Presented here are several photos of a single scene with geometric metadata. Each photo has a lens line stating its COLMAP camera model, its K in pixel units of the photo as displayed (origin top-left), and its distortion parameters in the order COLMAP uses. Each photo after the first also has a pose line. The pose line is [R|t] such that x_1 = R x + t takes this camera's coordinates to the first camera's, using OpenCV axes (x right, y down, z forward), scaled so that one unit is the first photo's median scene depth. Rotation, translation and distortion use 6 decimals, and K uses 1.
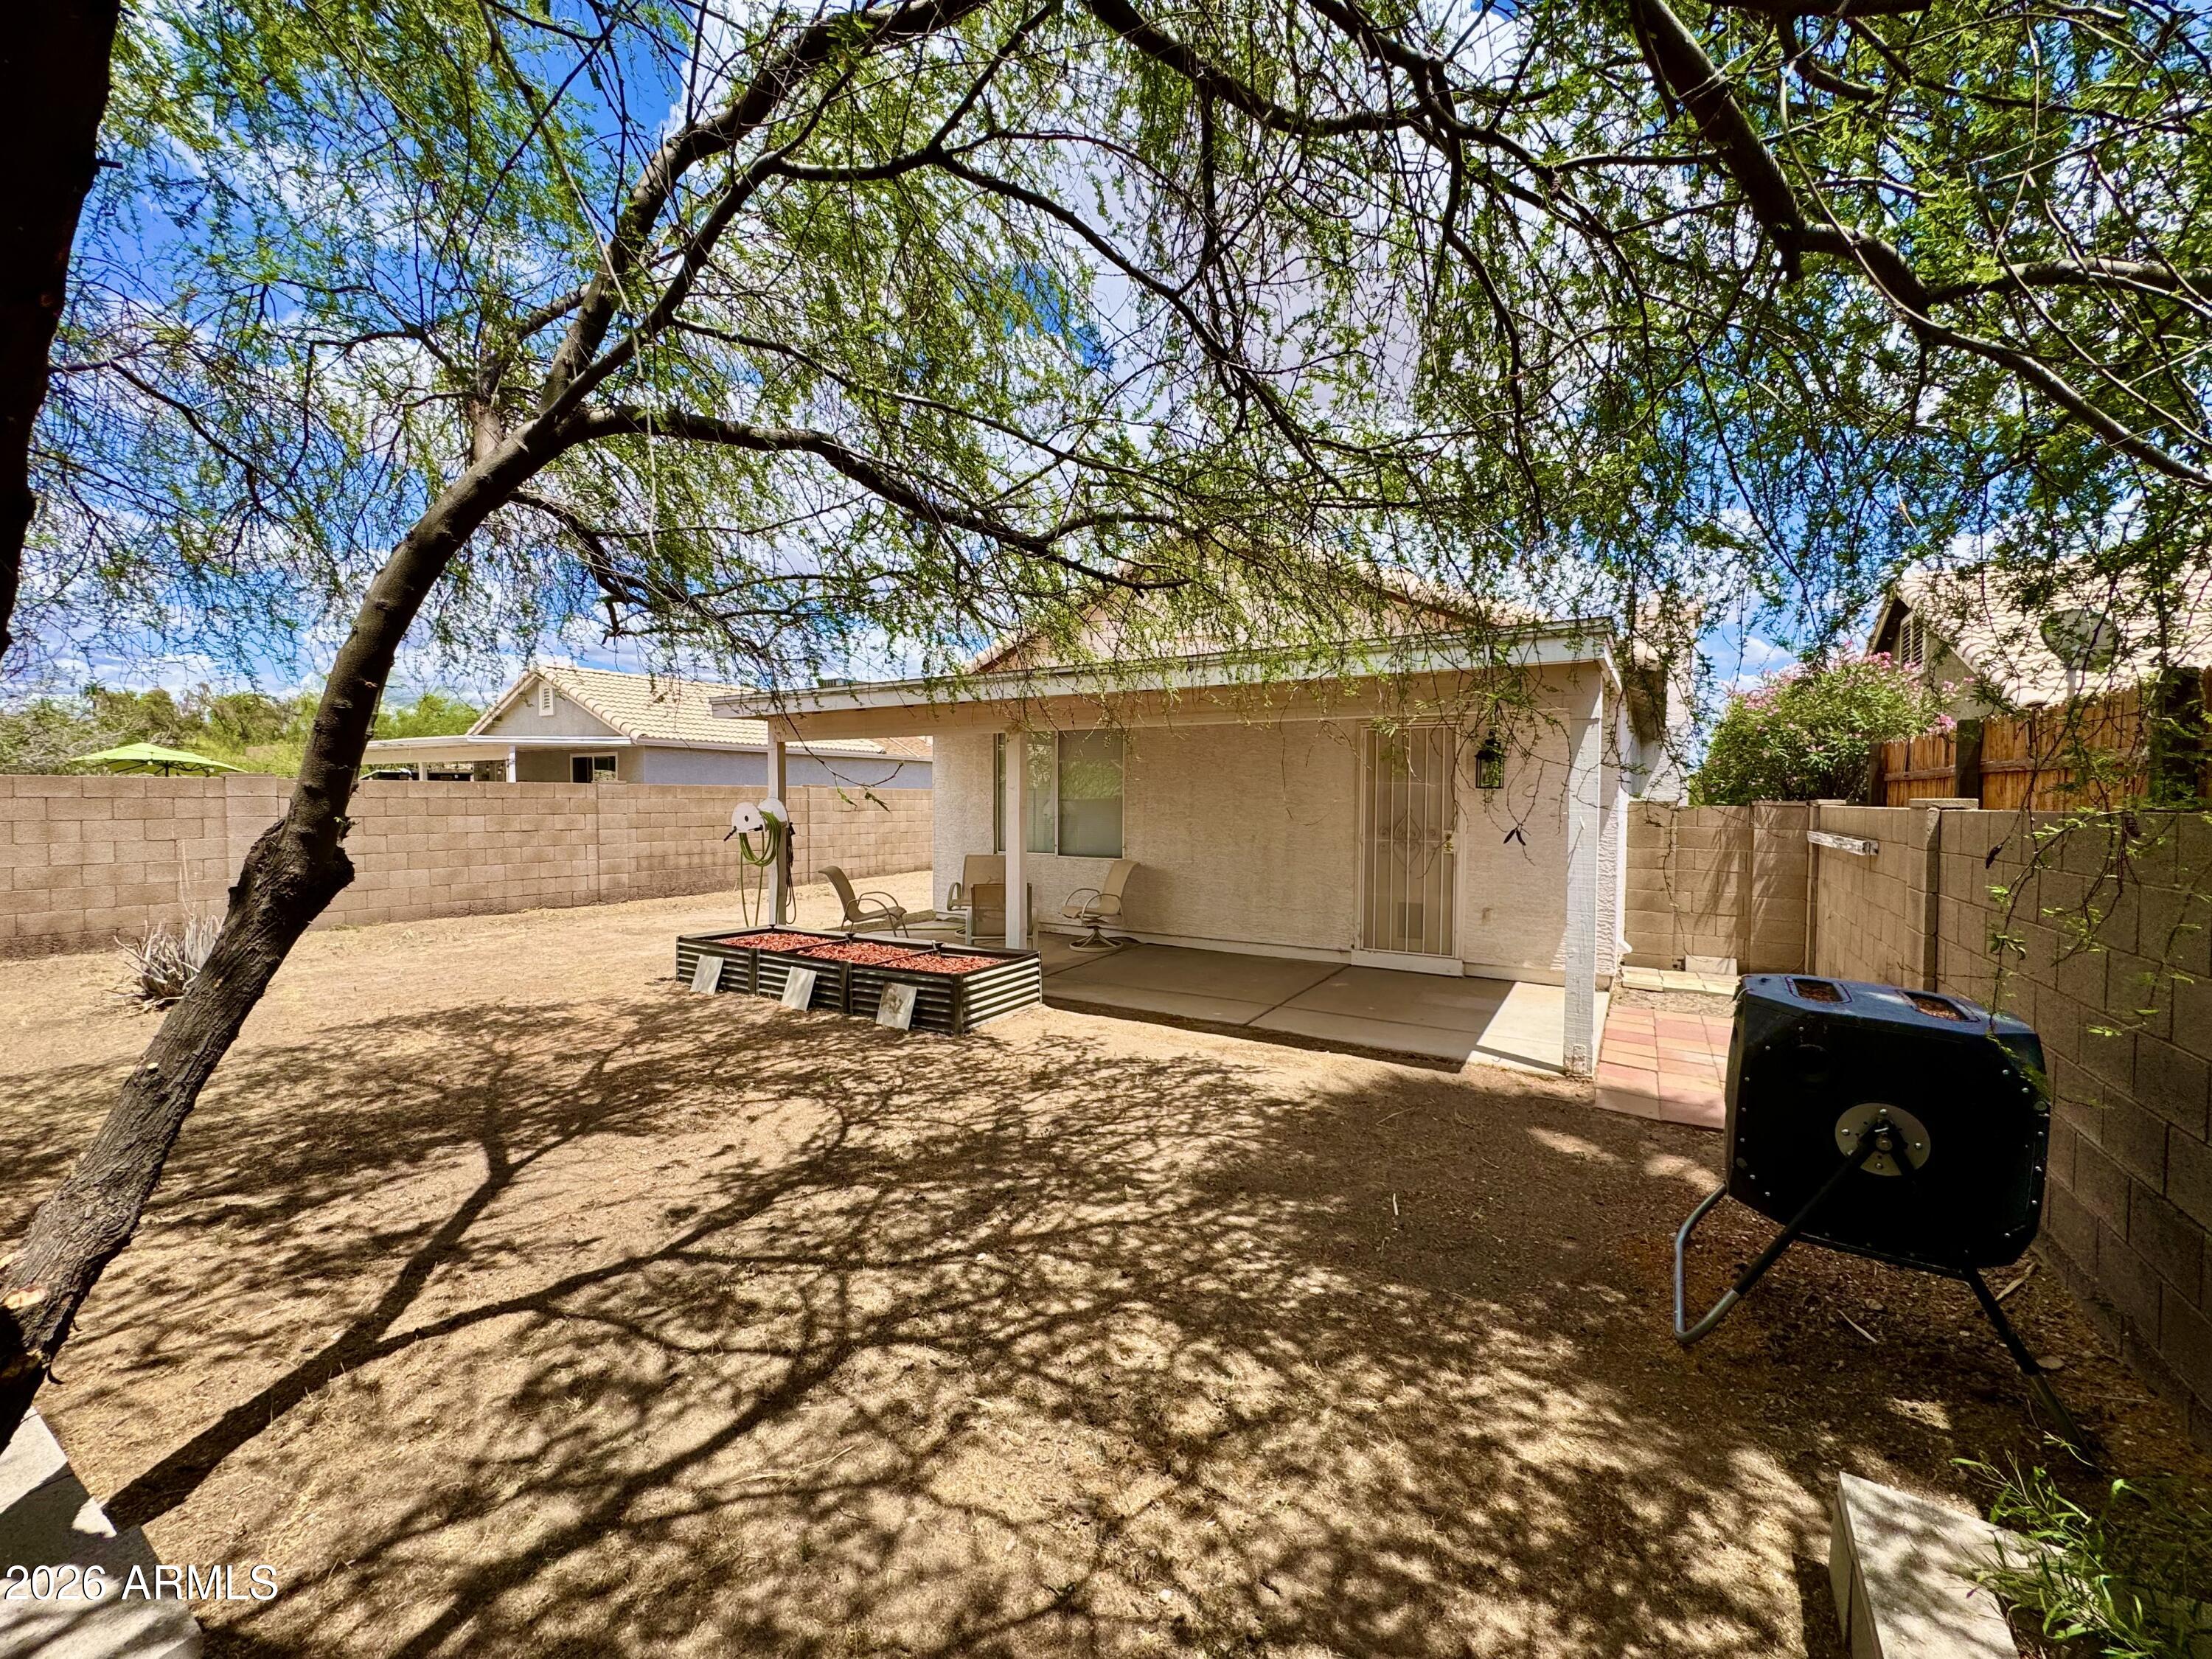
lens RADIAL K [[880.8, 0, 1106.0], [0, 880.8, 829.5], [0, 0, 1]] dist [0.015742, -0.008809]
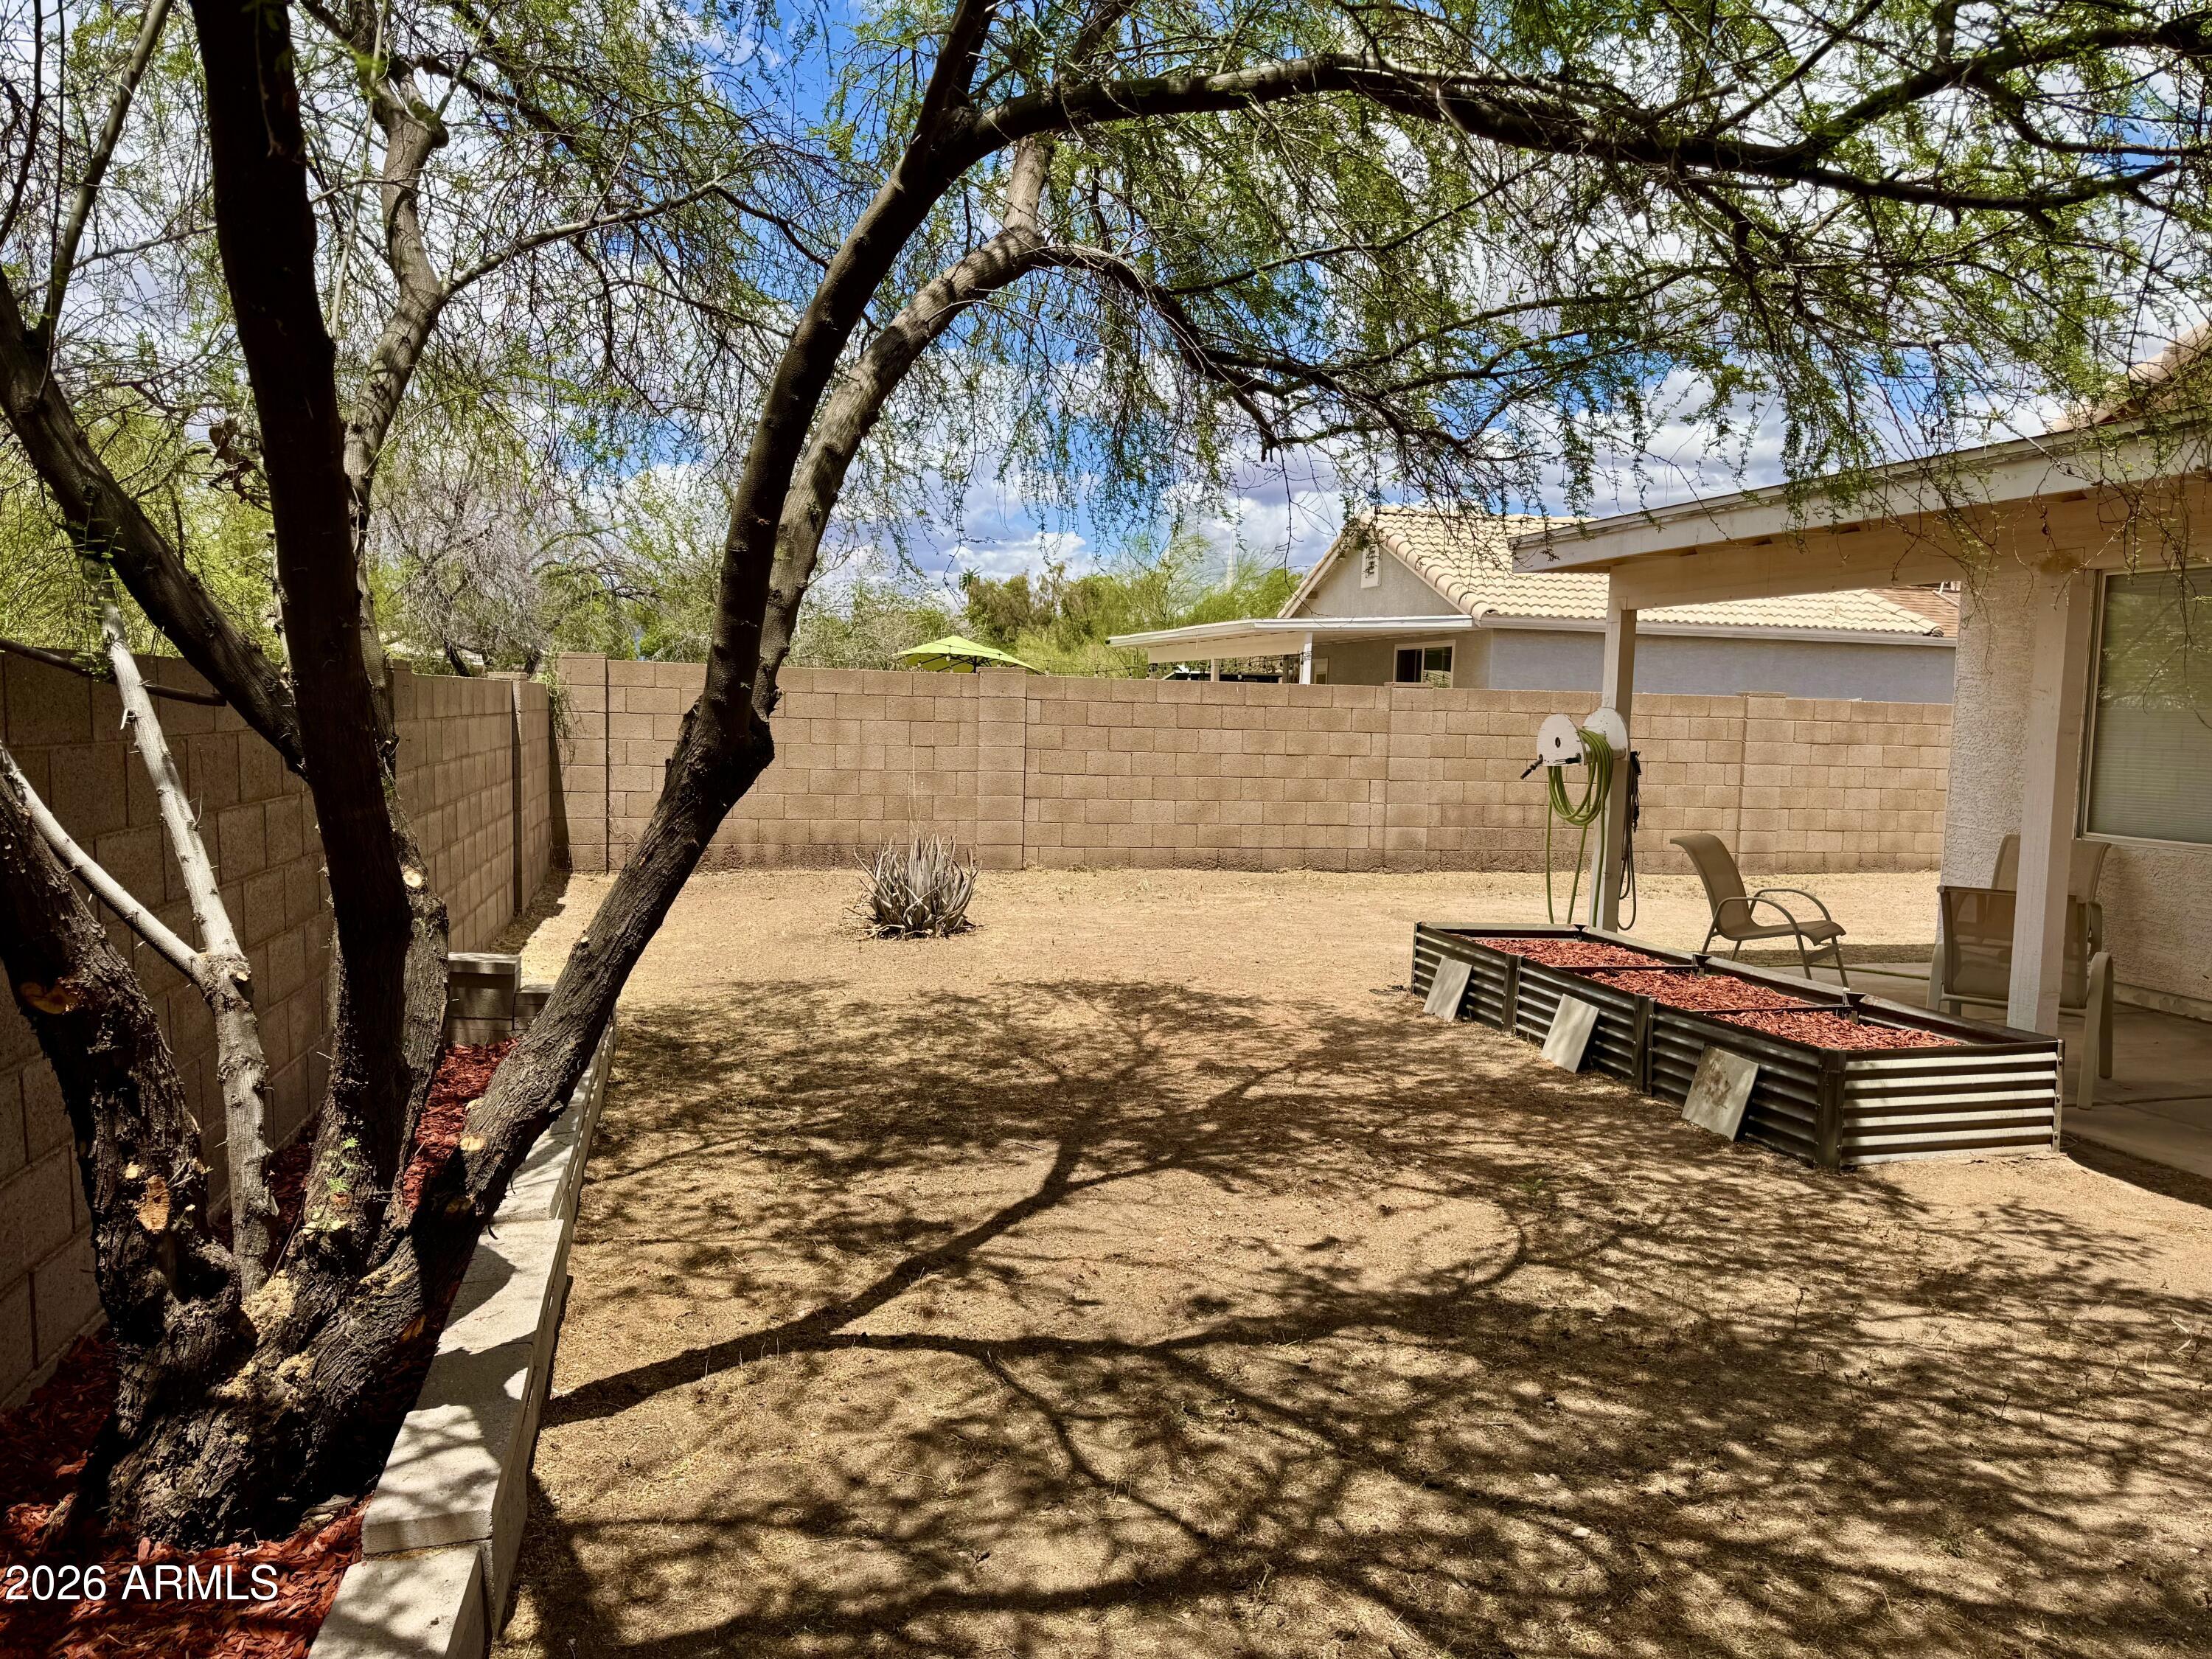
lens RADIAL K [[1550.1, 0, 1102.9], [0, 1550.1, 841.3], [0, 0, 1]] dist [0.030110, -0.053156]
pose [[0.718342, 0.076925, -0.691425, 0.162381], [-0.050686, 0.997014, 0.058264, 0.014025], [0.693842, -0.006808, 0.720095, 0.069276]]
